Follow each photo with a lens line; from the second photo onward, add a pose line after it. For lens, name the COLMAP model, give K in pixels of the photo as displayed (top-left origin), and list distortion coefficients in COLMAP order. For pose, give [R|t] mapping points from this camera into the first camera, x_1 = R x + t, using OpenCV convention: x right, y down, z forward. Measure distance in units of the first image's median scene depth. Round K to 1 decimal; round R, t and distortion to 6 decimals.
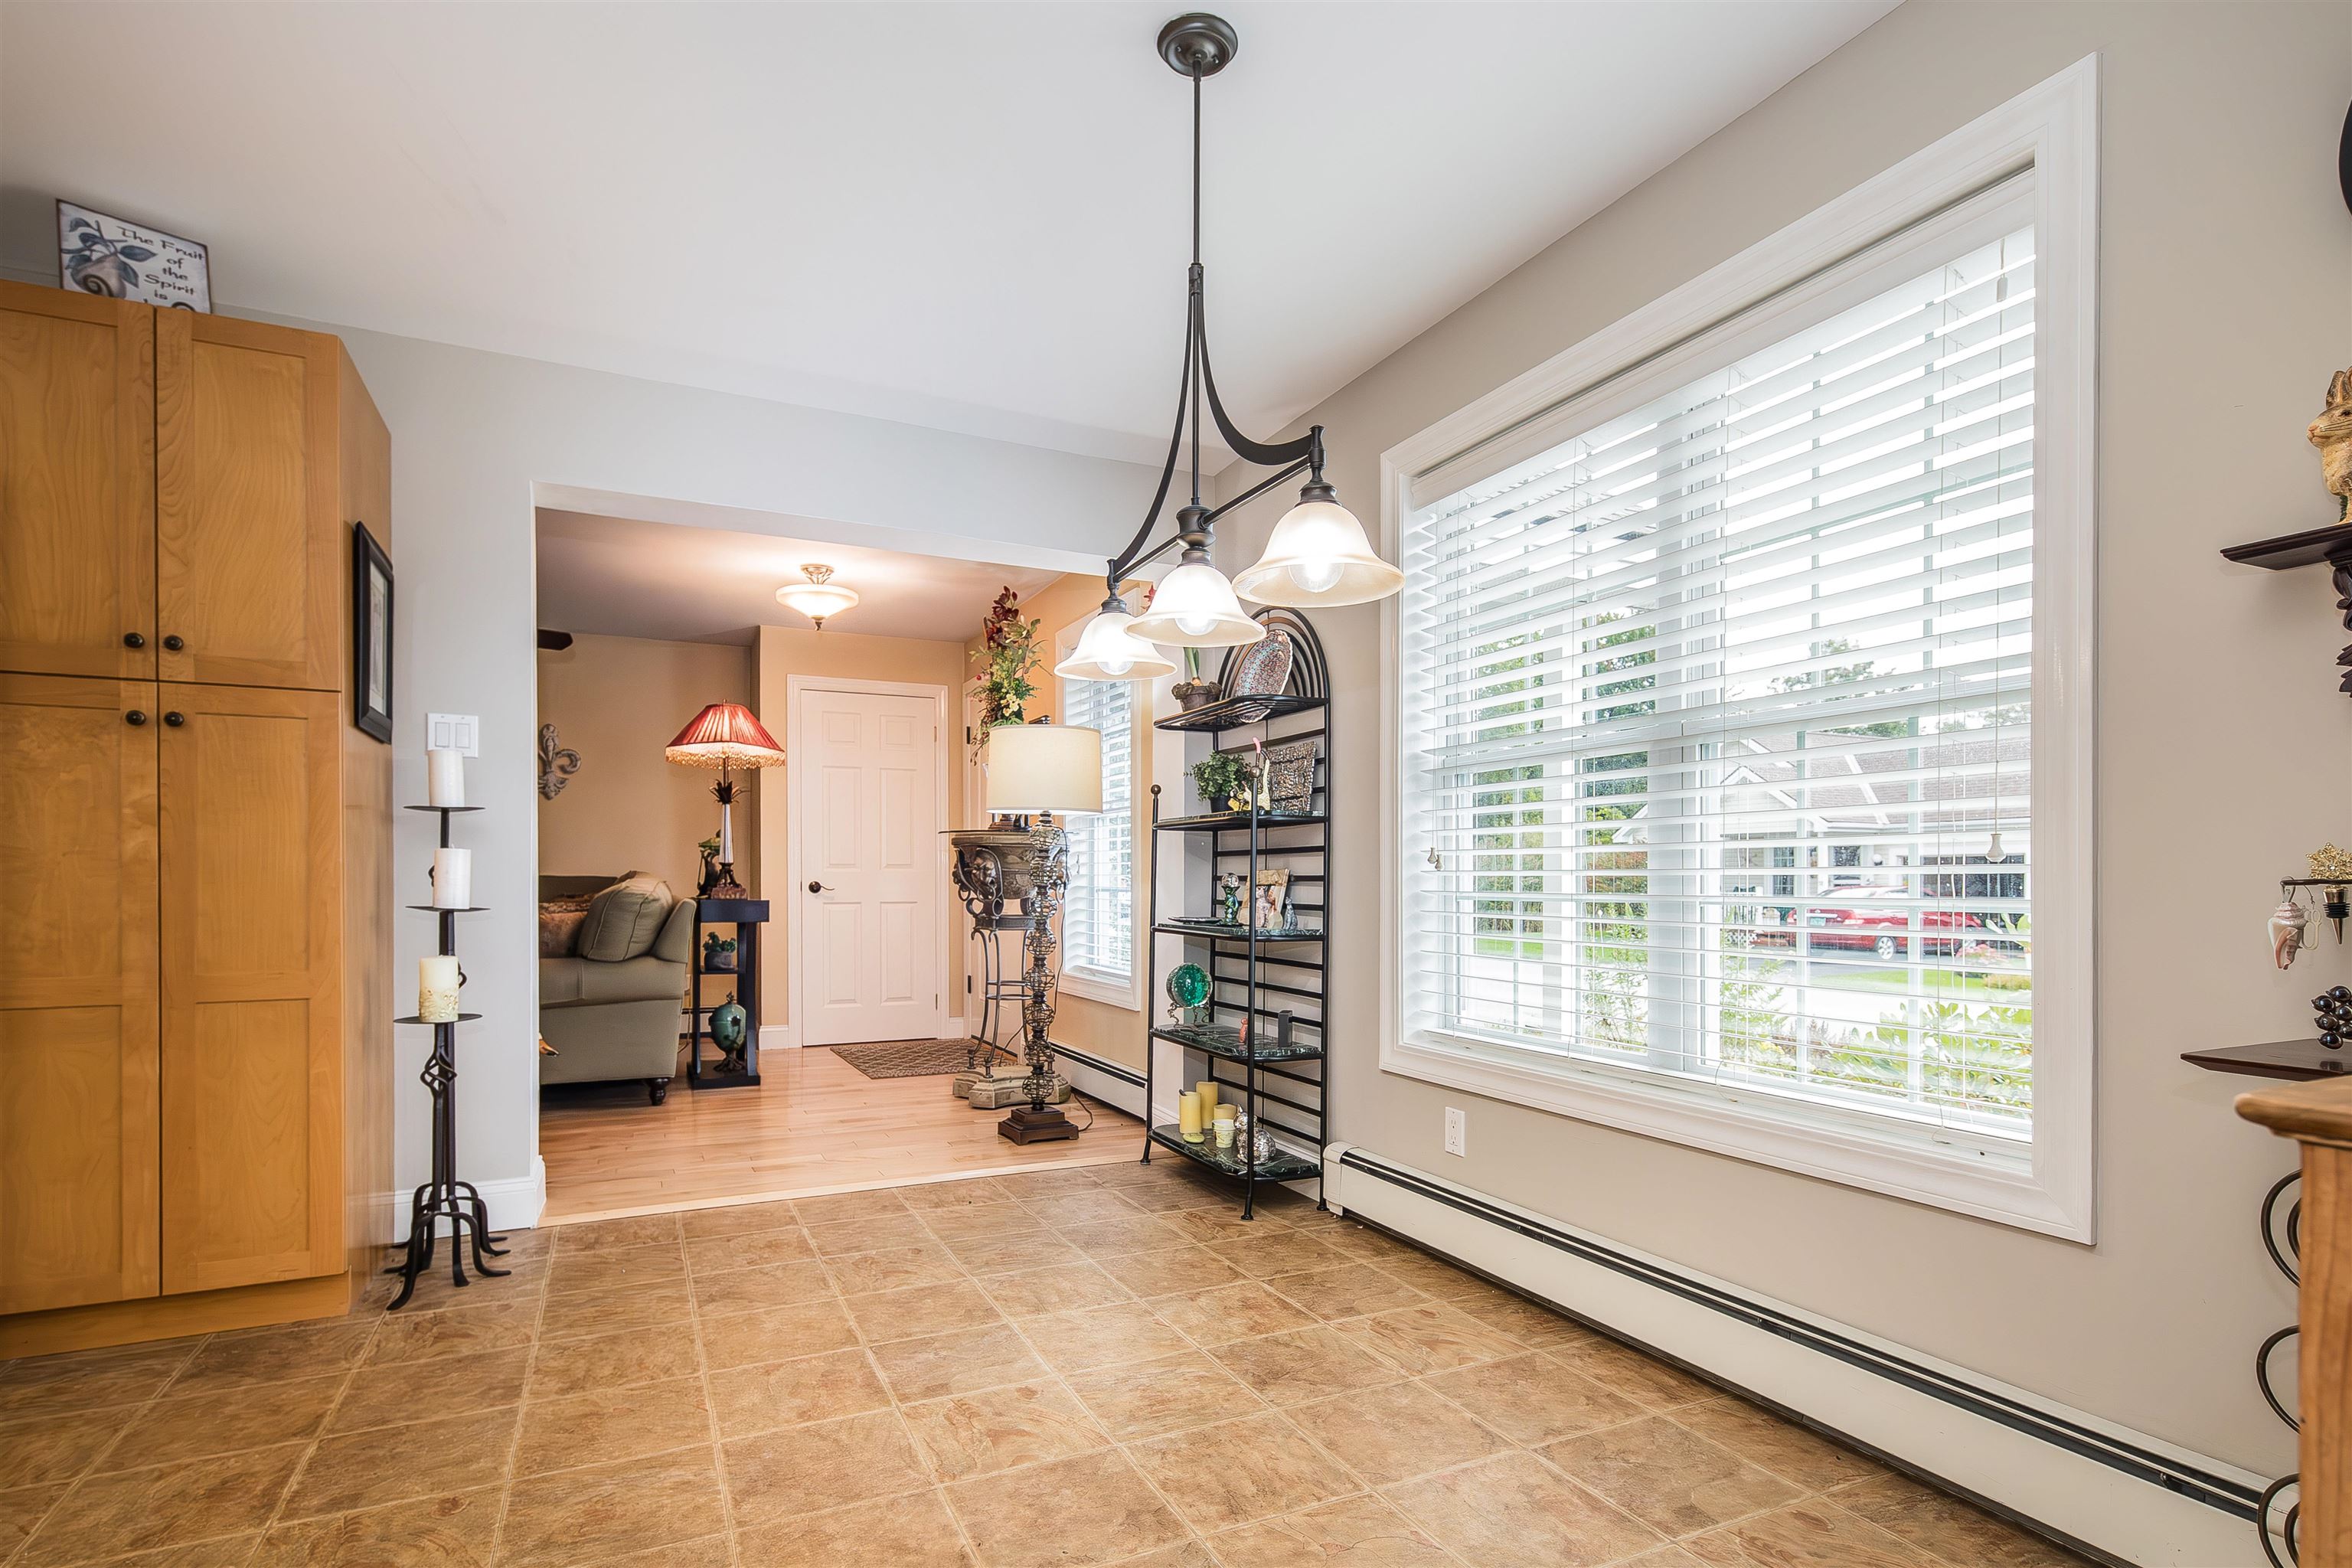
lens RADIAL K [[1160.5, 0, 1170.1], [0, 1160.5, 871.7], [0, 0, 1]] dist [0.001690, 0.000336]
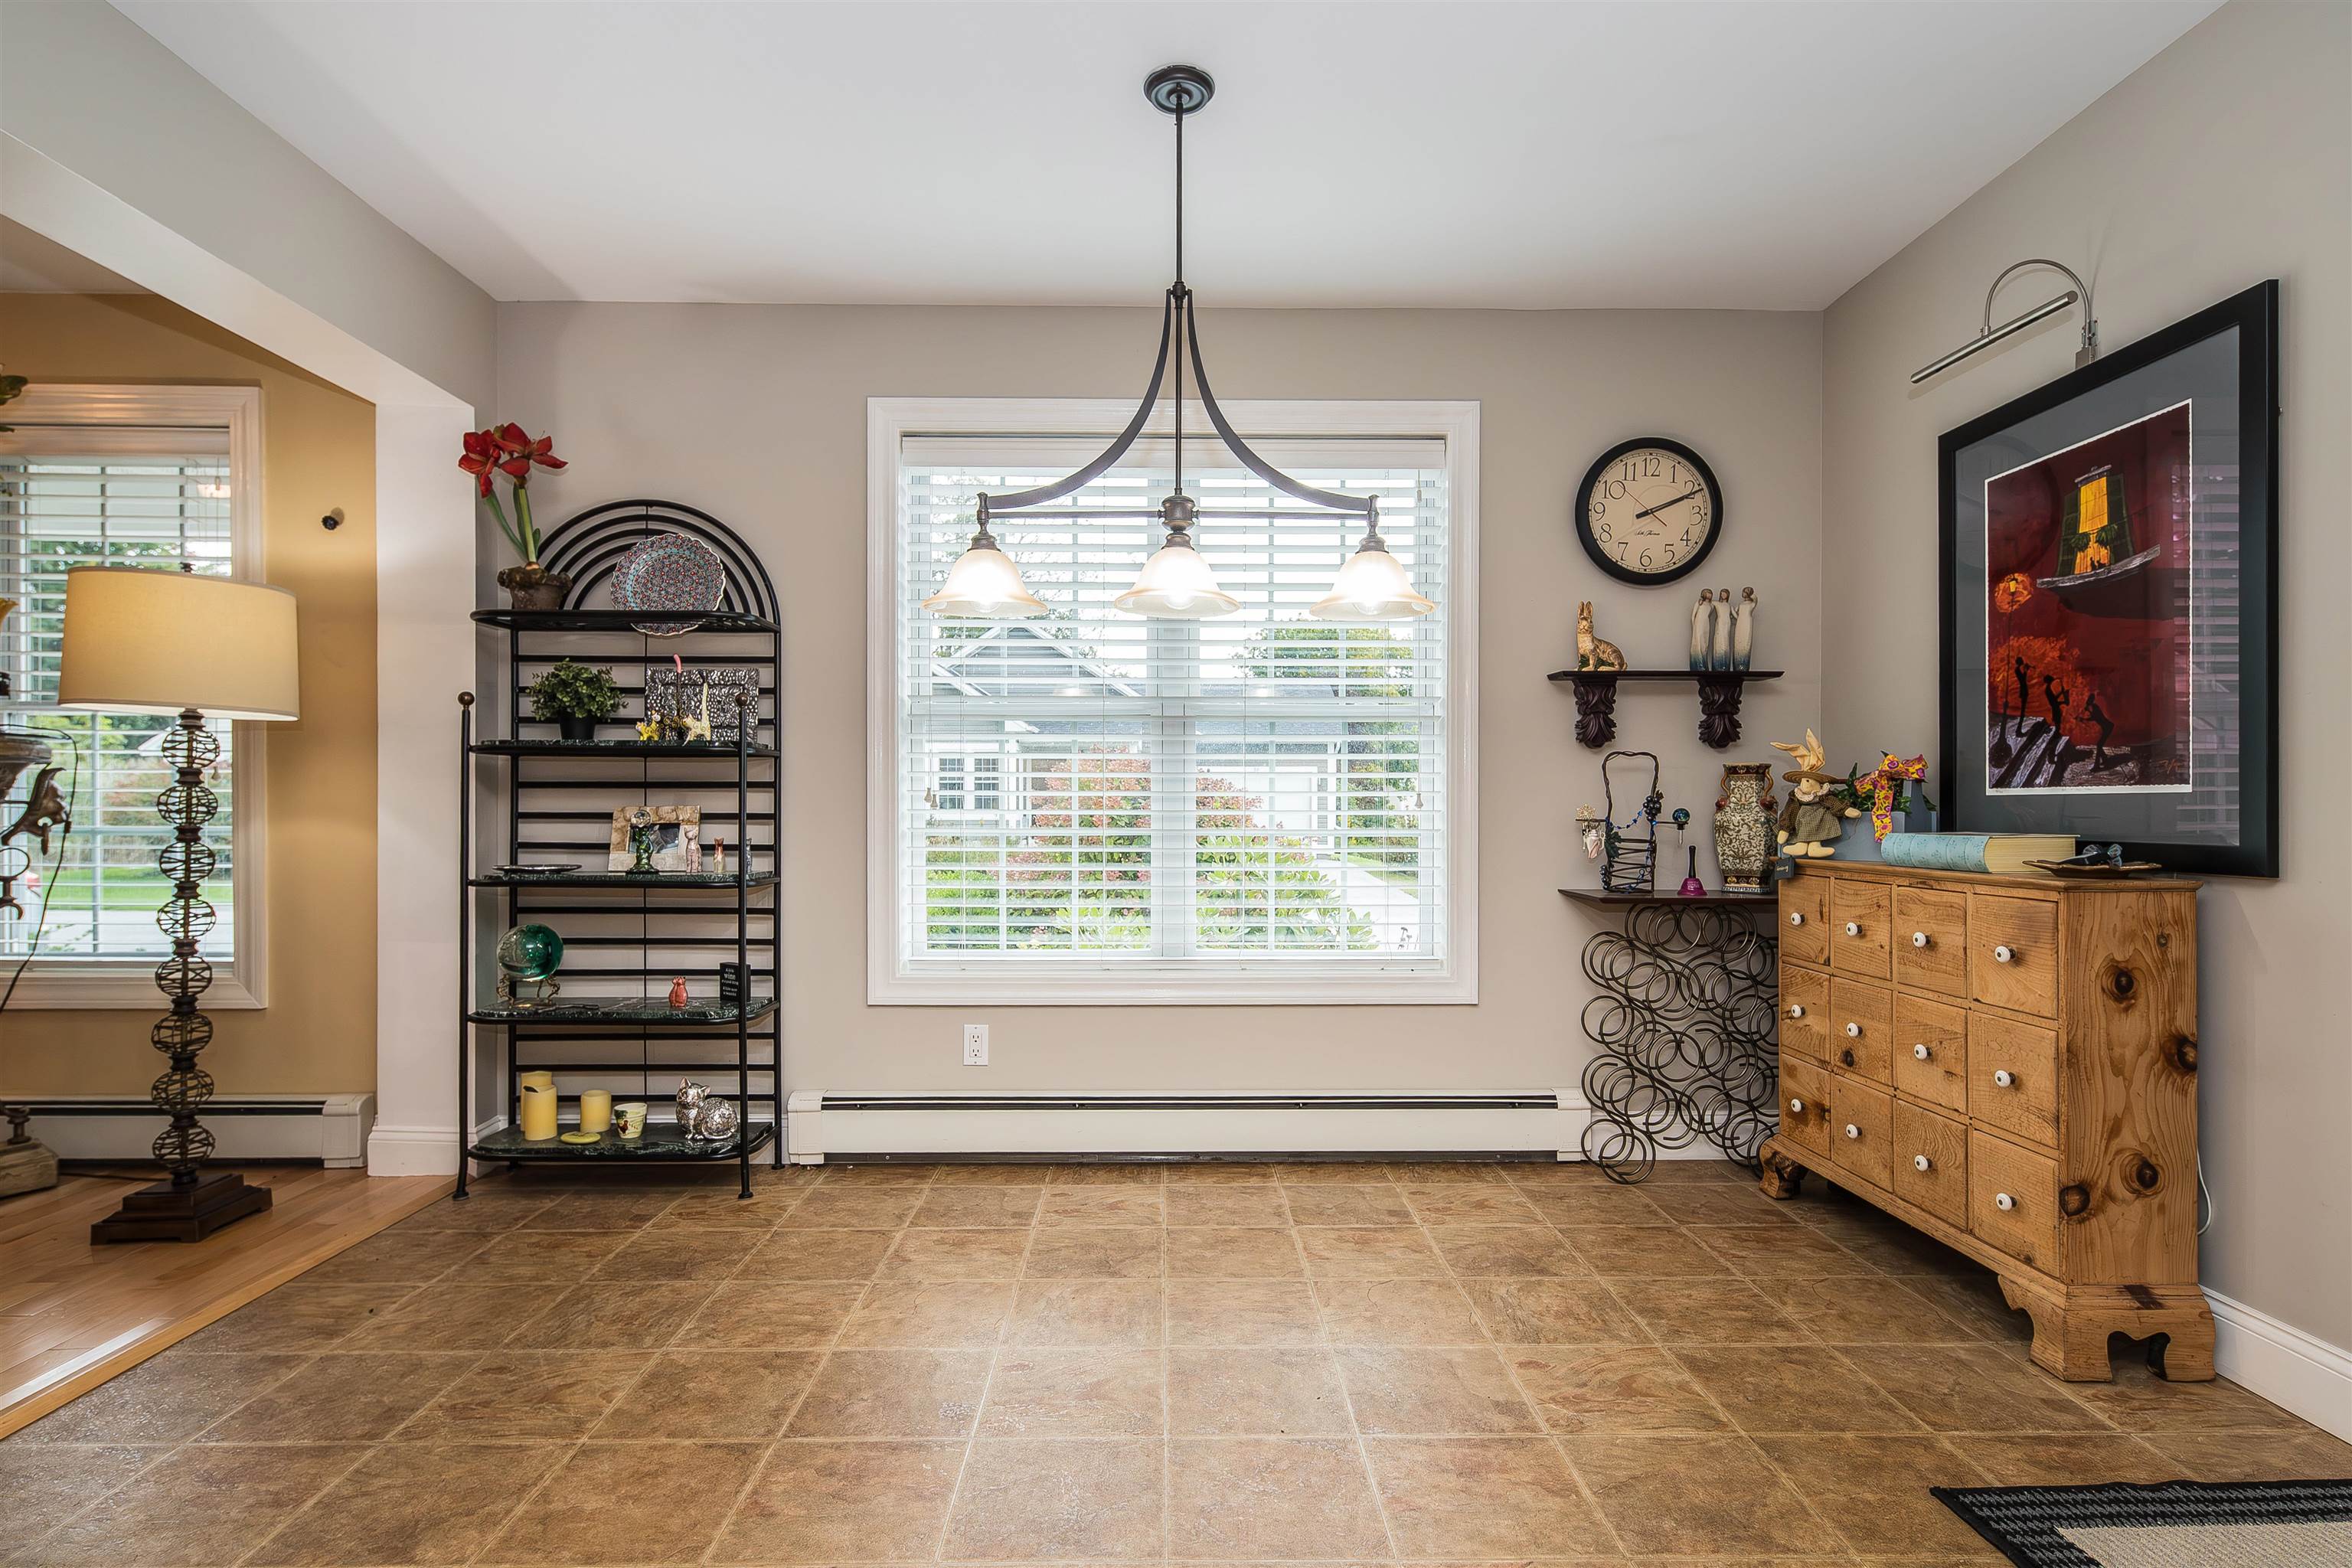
lens RADIAL K [[1184.2, 0, 1176.0], [0, 1184.2, 784.0], [0, 0, 1]] dist [-0.000072, -0.000216]
pose [[0.417366, 0.013594, 0.908637, -1.003489], [-0.007245, 0.999906, -0.011632, -0.019332], [-0.908710, -0.001728, 0.417425, 0.503238]]
